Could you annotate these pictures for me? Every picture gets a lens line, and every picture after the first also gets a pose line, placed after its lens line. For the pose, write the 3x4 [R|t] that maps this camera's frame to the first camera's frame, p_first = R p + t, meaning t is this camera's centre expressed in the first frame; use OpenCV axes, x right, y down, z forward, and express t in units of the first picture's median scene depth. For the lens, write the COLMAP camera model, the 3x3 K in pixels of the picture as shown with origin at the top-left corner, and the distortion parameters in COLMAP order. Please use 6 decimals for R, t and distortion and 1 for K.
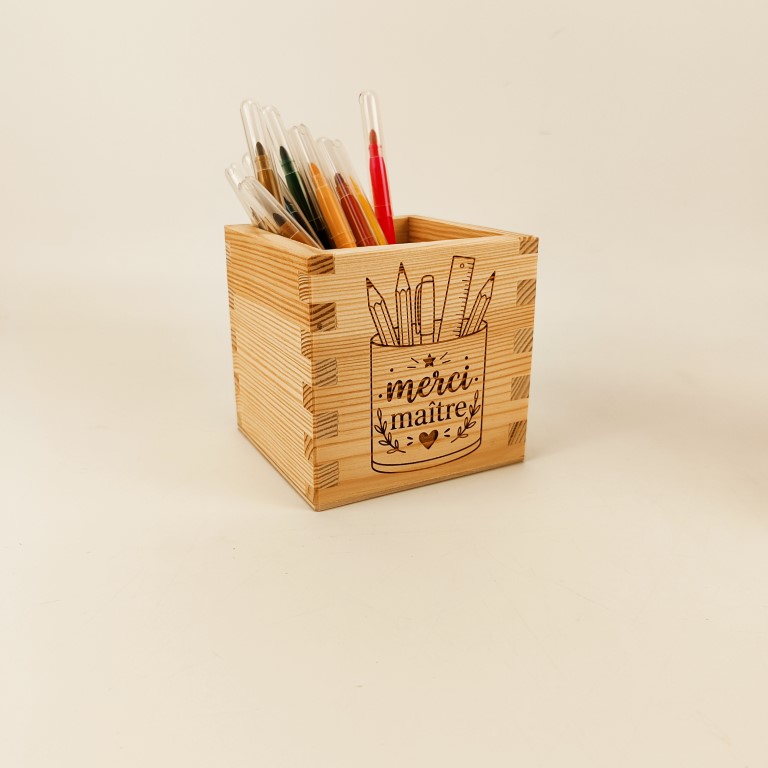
lens RADIAL K [[784.0, 0, 363.9], [0, 784.0, 396.3], [0, 0, 1]] dist [-0.054195, 0.000000]
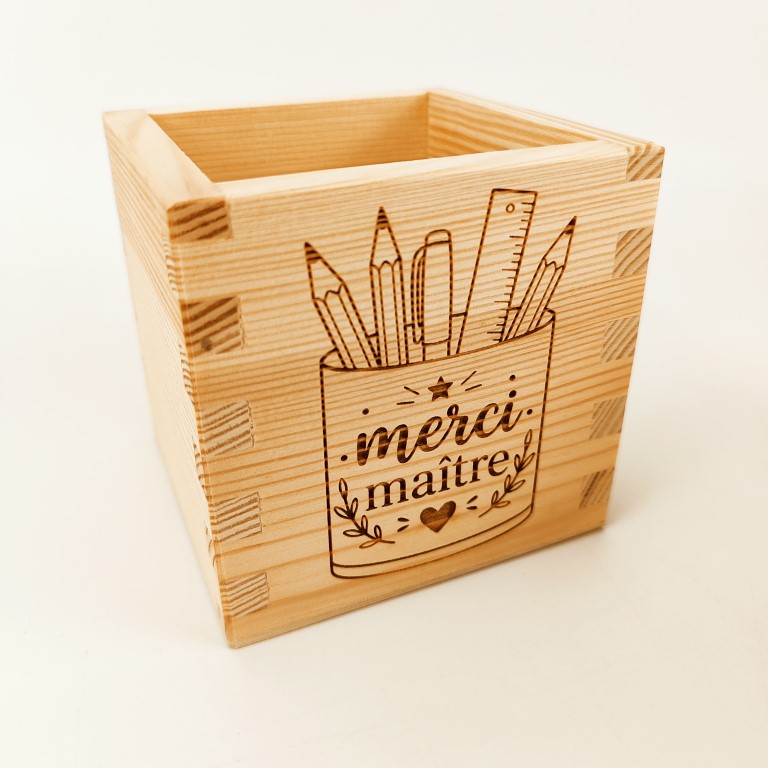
lens RADIAL K [[784.0, 0, 372.4], [0, 784.0, 386.8], [0, 0, 1]] dist [-0.054195, 0.000000]
pose [[0.997935, 0.025138, -0.059101, 0.068748], [-0.015214, 0.986551, 0.162741, -0.131326], [0.062397, -0.161506, 0.984897, 0.476768]]
